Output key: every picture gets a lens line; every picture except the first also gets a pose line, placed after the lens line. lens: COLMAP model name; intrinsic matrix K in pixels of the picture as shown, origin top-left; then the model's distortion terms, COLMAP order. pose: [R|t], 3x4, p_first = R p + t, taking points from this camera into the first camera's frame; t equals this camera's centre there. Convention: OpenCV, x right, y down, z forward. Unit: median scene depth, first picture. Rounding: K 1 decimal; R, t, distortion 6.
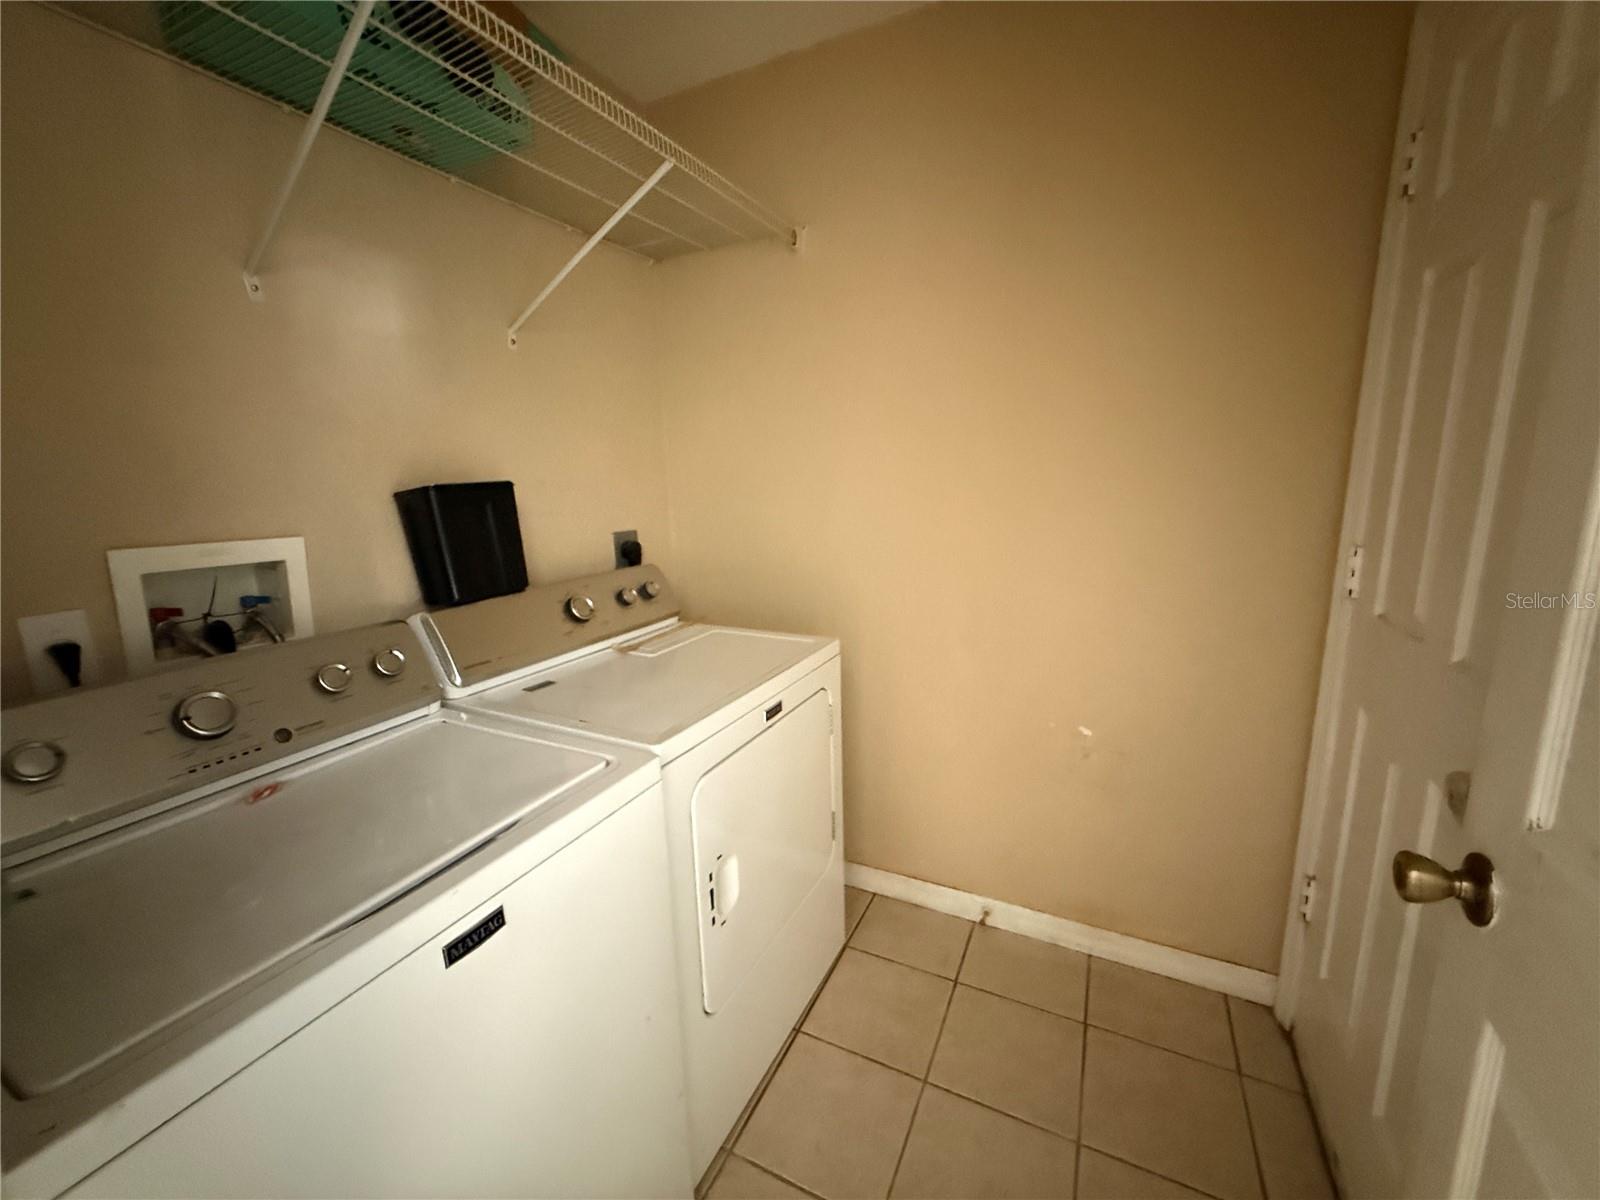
lens RADIAL K [[633.3, 0, 801.9], [0, 633.3, 596.8], [0, 0, 1]] dist [-0.003069, 0.000527]
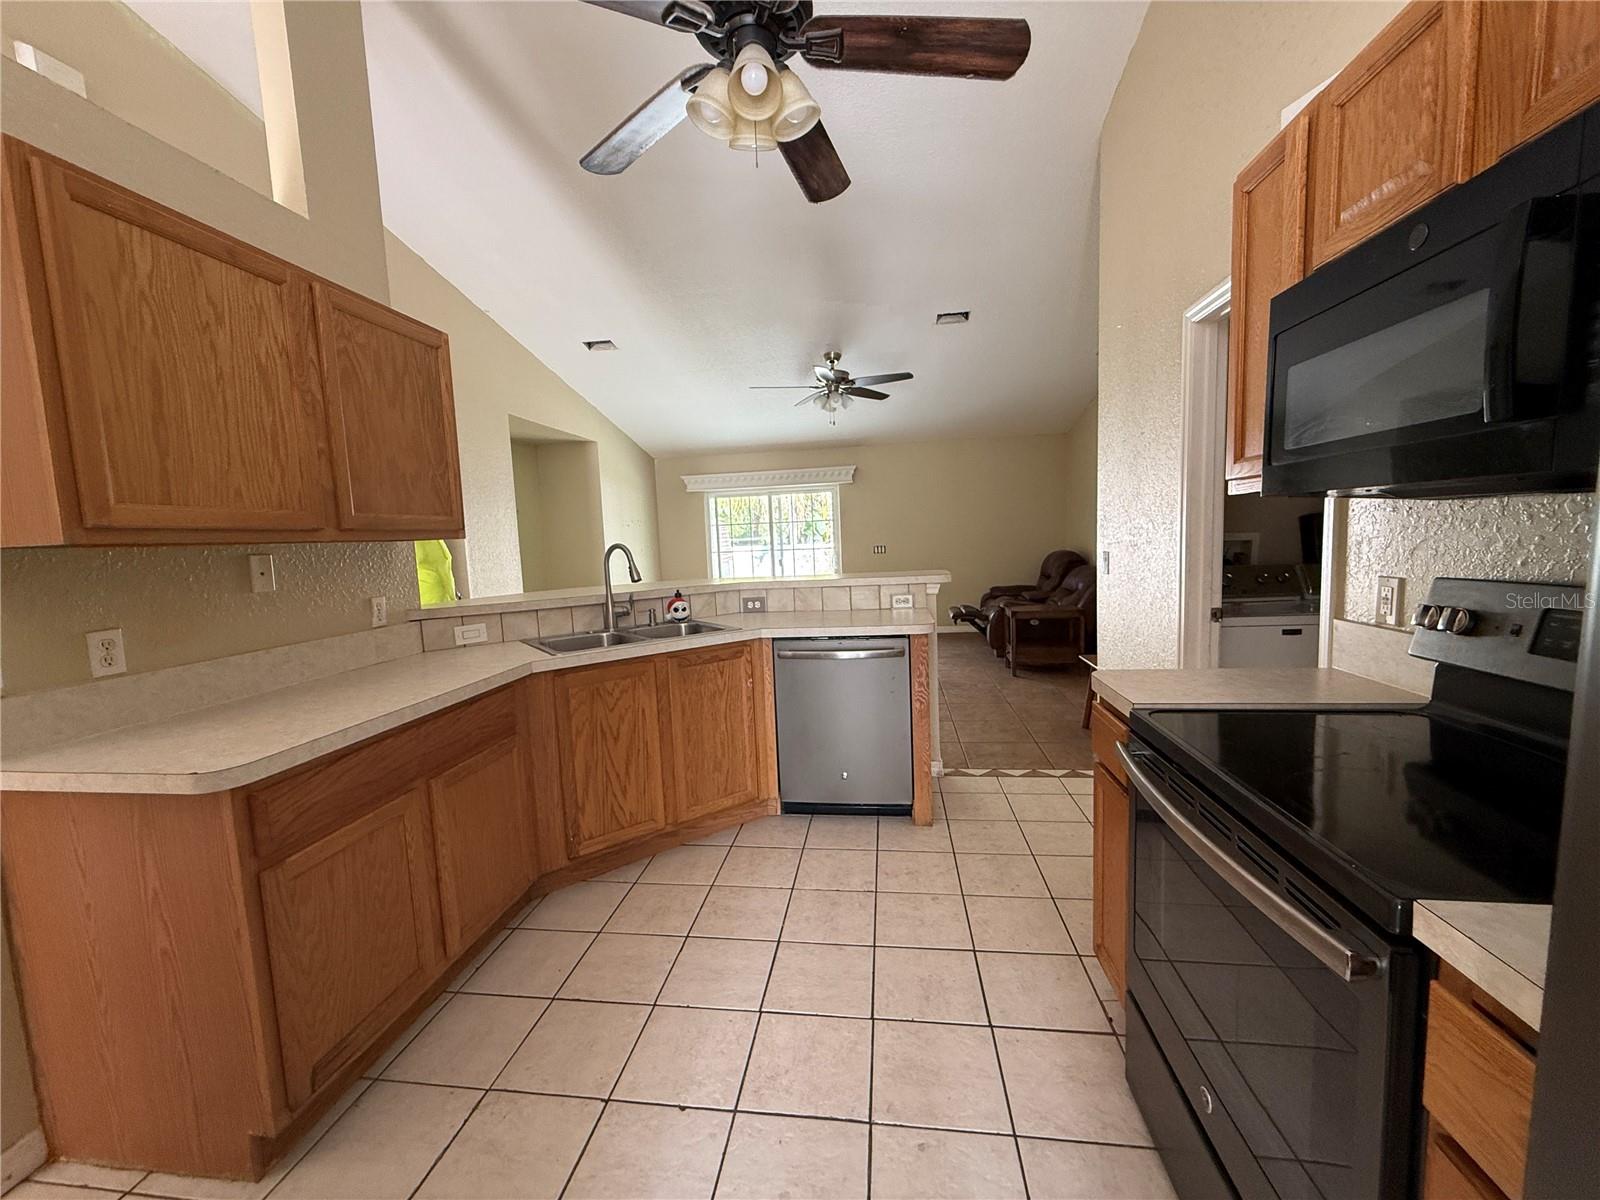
lens RADIAL K [[633.3, 0, 810.6], [0, 633.3, 596.4], [0, 0, 1]] dist [-0.003069, 0.000527]
pose [[0.315434, 0.108407, -0.942735, 1.202611], [-0.143134, 0.987523, 0.065665, 0.279194], [0.938091, 0.114224, 0.327015, -1.680032]]
